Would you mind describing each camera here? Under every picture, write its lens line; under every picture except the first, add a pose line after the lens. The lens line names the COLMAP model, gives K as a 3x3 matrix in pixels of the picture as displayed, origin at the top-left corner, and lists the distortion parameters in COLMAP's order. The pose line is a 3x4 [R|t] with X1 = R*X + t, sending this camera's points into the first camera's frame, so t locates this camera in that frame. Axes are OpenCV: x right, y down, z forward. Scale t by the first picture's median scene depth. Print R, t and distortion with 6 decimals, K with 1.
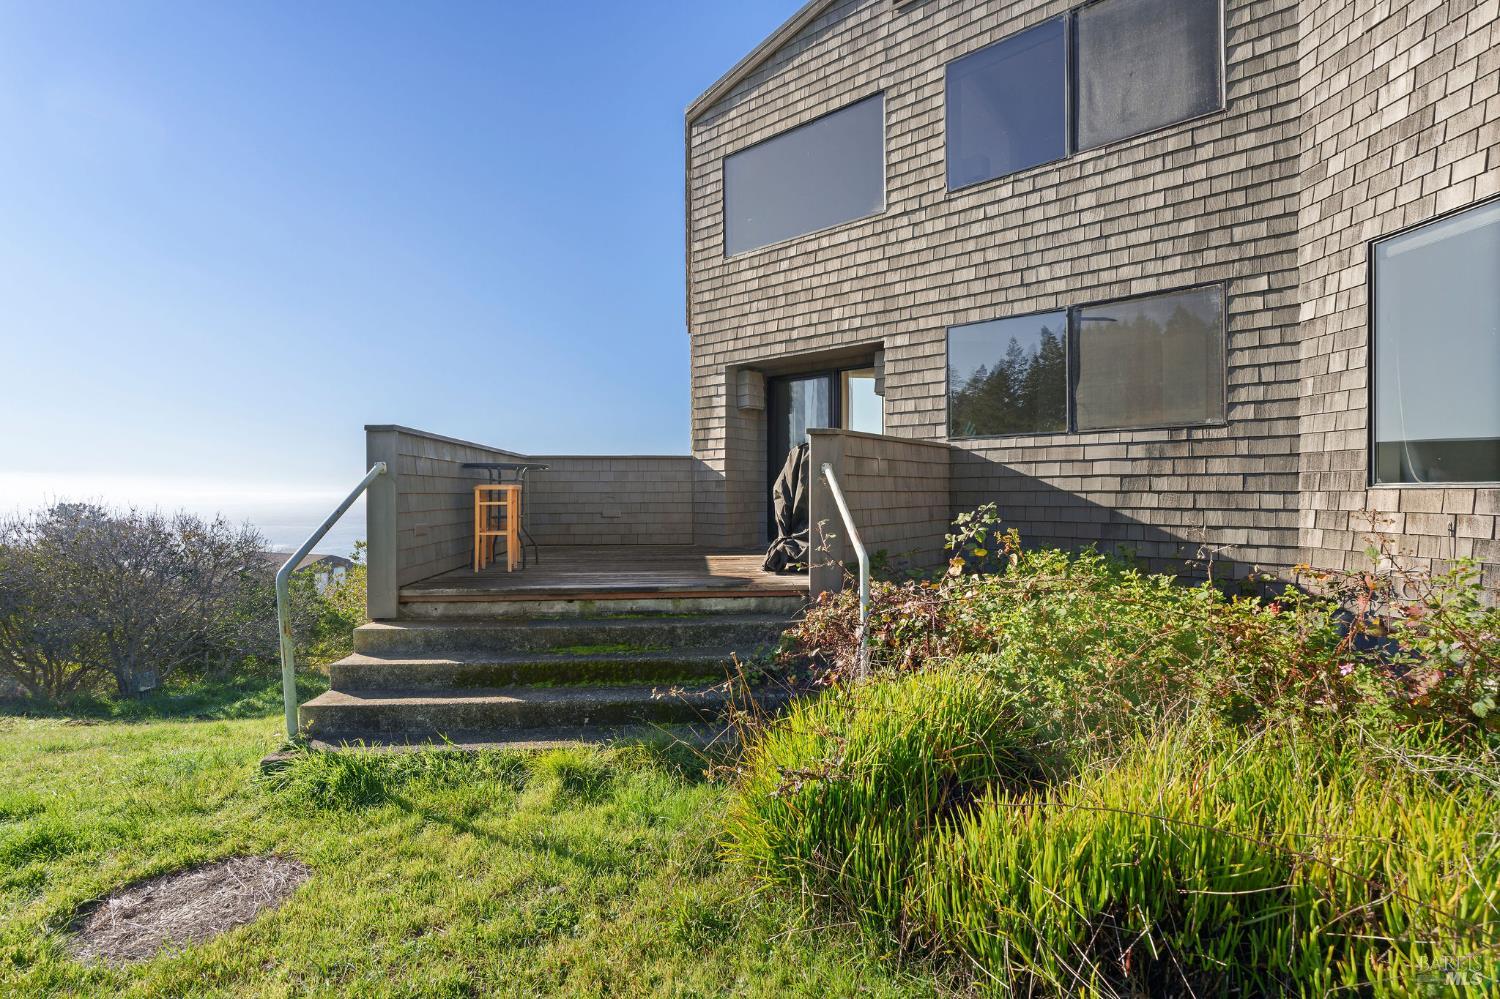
lens RADIAL K [[673.2, 0, 749.9], [0, 673.2, 494.9], [0, 0, 1]] dist [-0.003179, 0.000245]
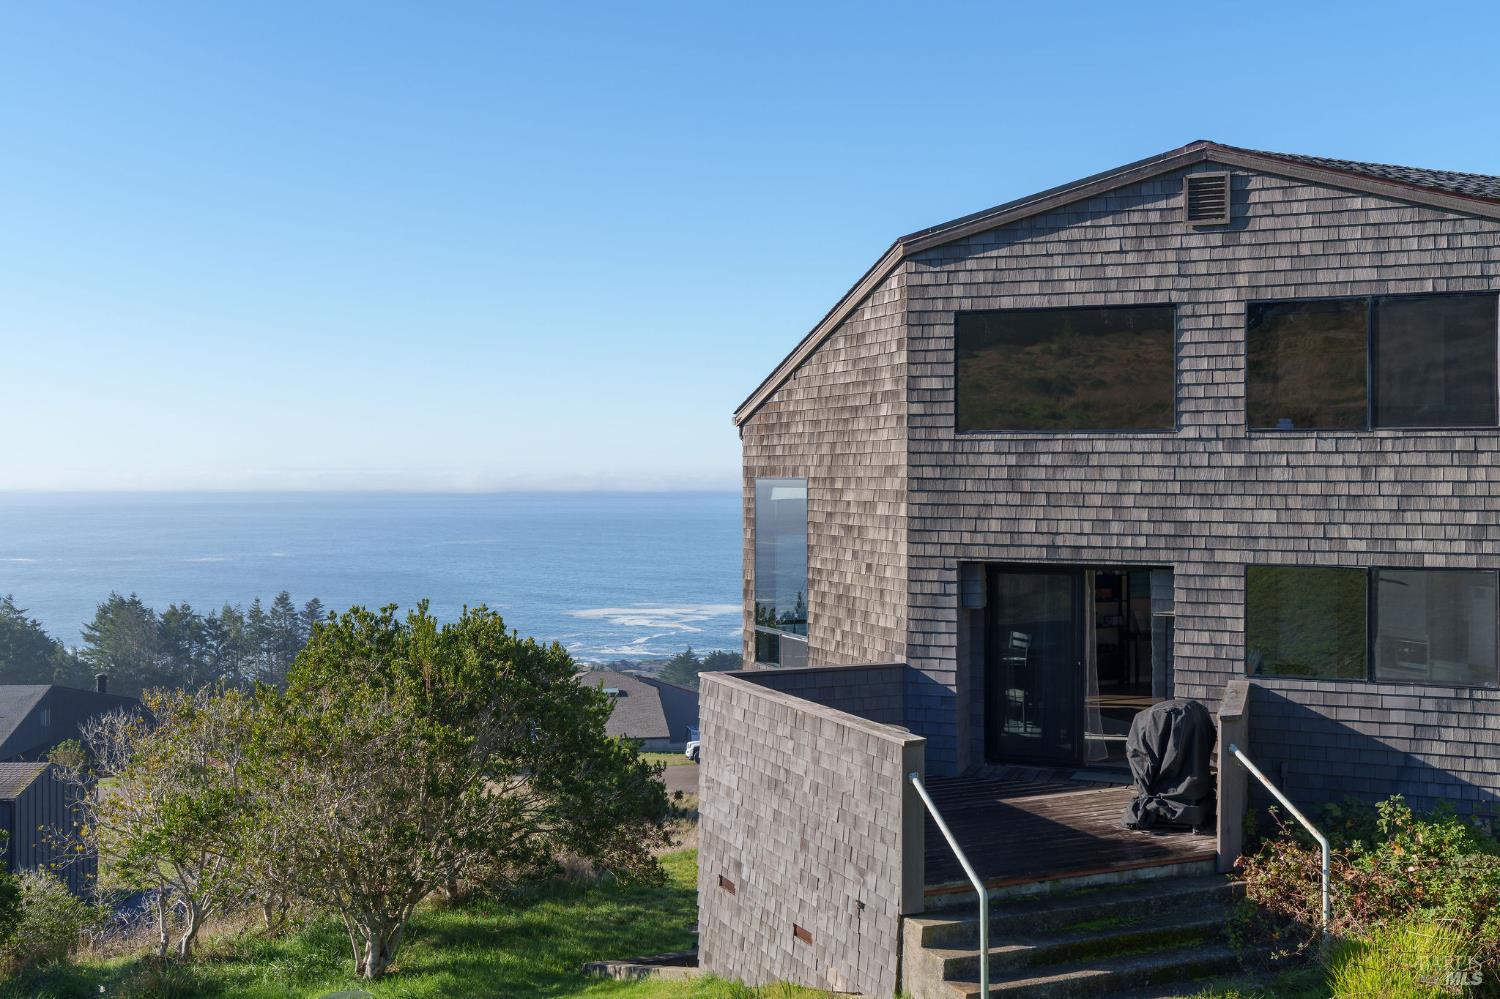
lens RADIAL K [[1512.6, 0, 754.1], [0, 1512.6, 479.3], [0, 0, 1]] dist [0.004408, -0.000506]
pose [[0.947513, 0.002551, 0.319708, -1.190585], [-0.003356, 0.999992, 0.001969, -0.400553], [-0.319700, -0.002938, 0.947514, -0.955186]]
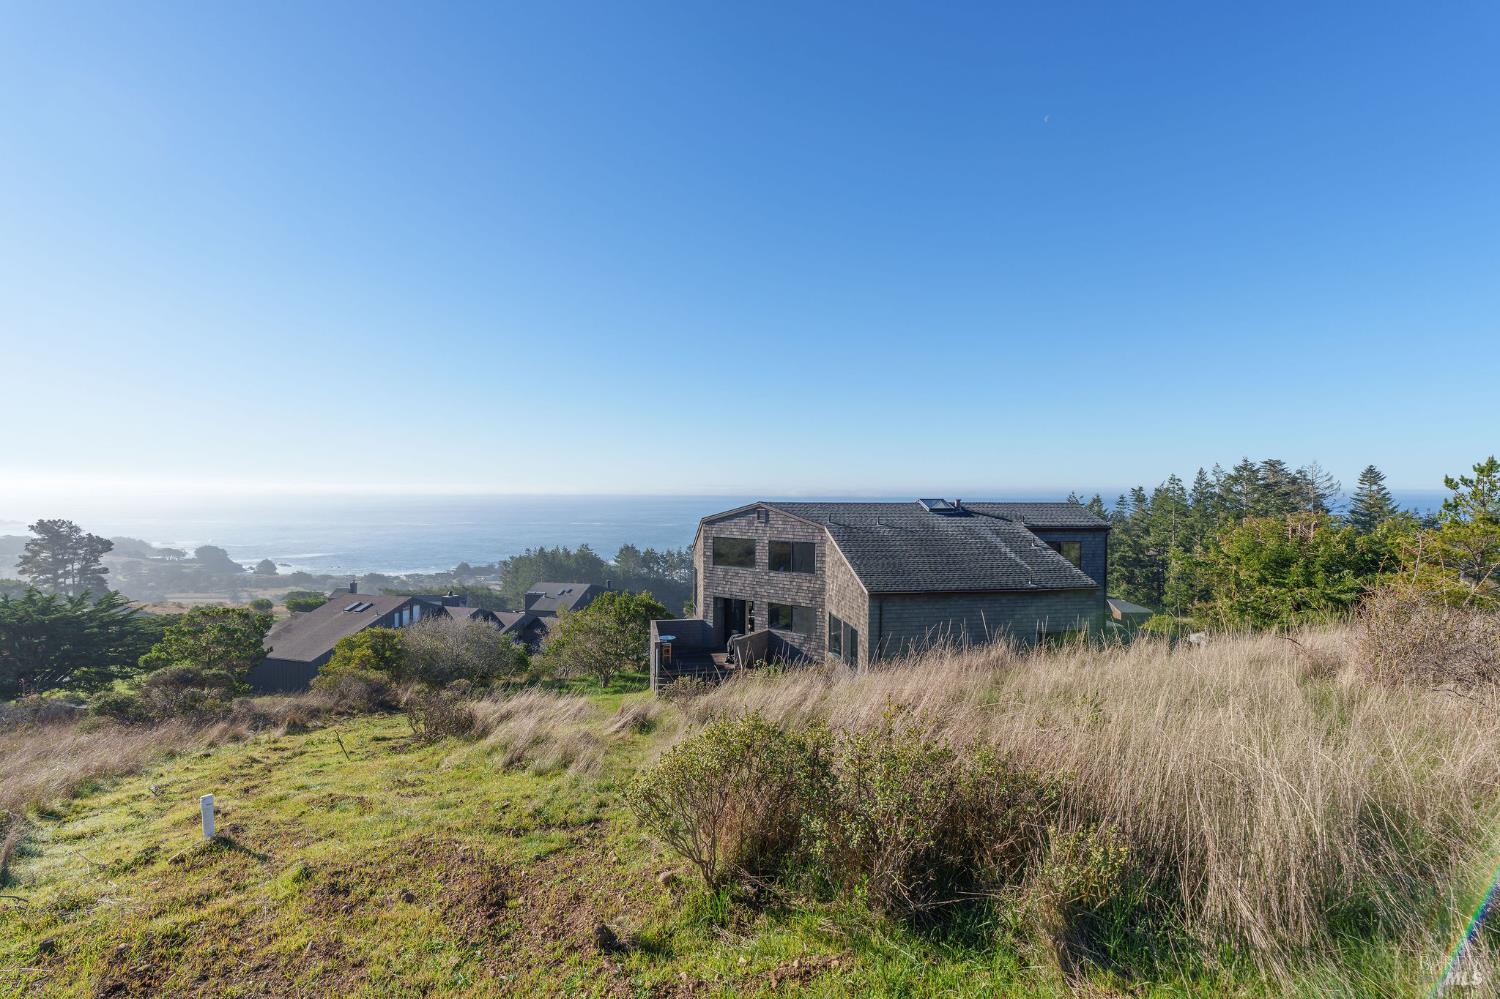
lens RADIAL K [[689.5, 0, 745.0], [0, 689.5, 494.7], [0, 0, 1]] dist [-0.003143, 0.001006]
pose [[0.996904, 0.005942, 0.078401, -0.210592], [-0.006930, 0.999900, 0.012331, -1.038410], [-0.078320, -0.012836, 0.996846, -3.513365]]
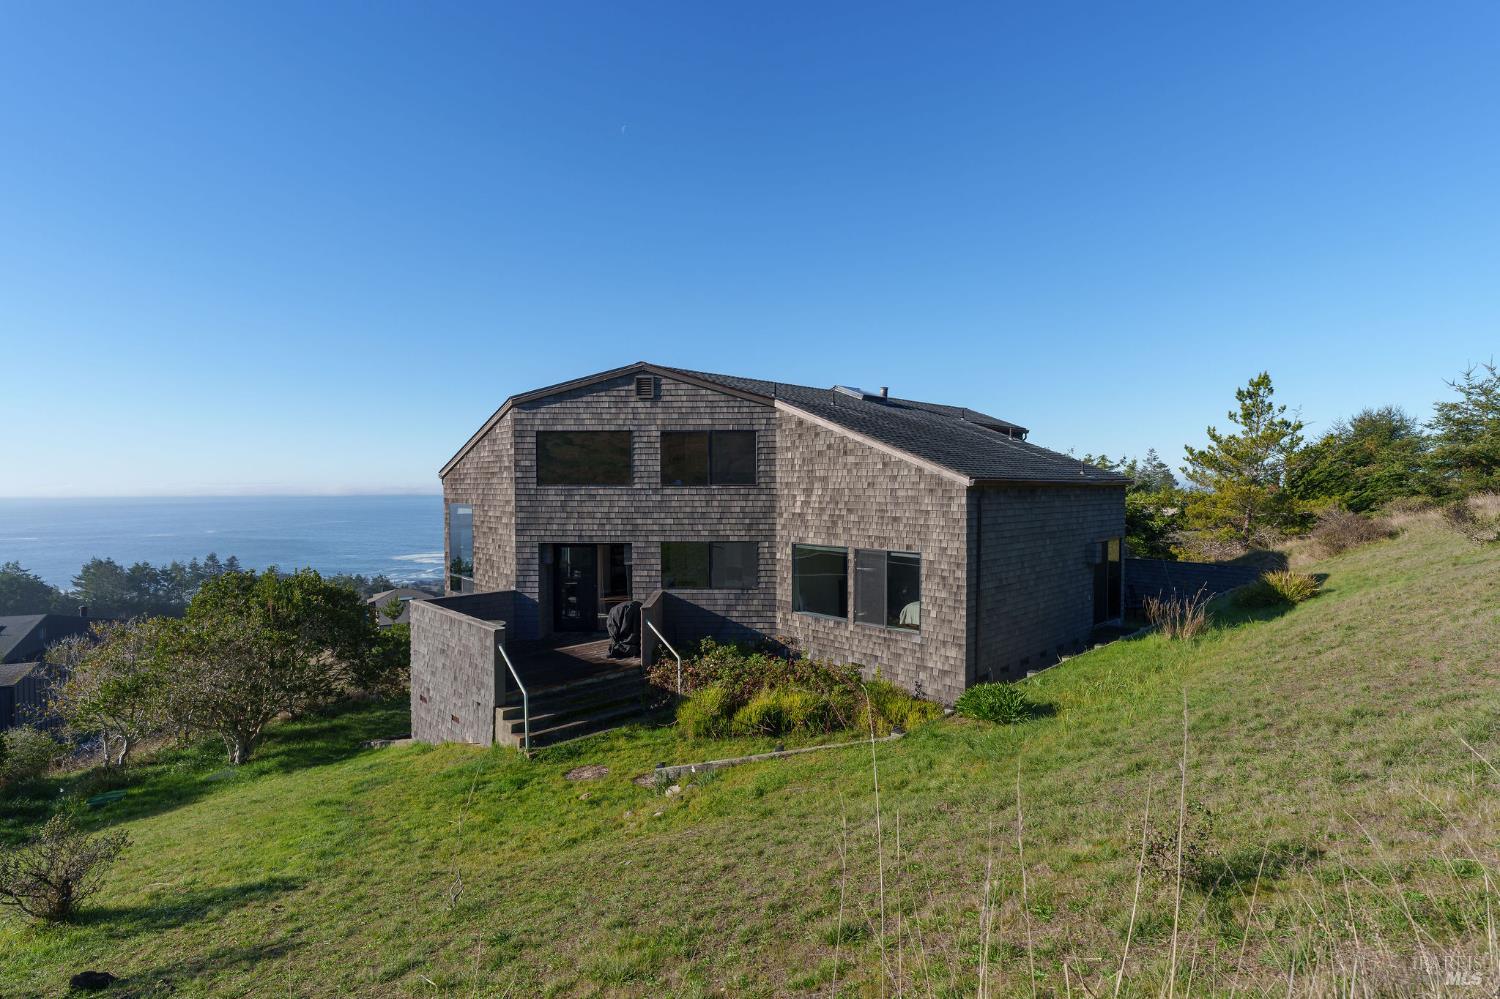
lens RADIAL K [[703.7, 0, 747.7], [0, 703.7, 500.2], [0, 0, 1]] dist [-0.001327, -0.000081]
pose [[0.781919, -0.013426, 0.623236, -1.082009], [0.001114, 0.999797, 0.020140, -0.472946], [-0.623379, -0.015053, 0.781775, -1.206410]]
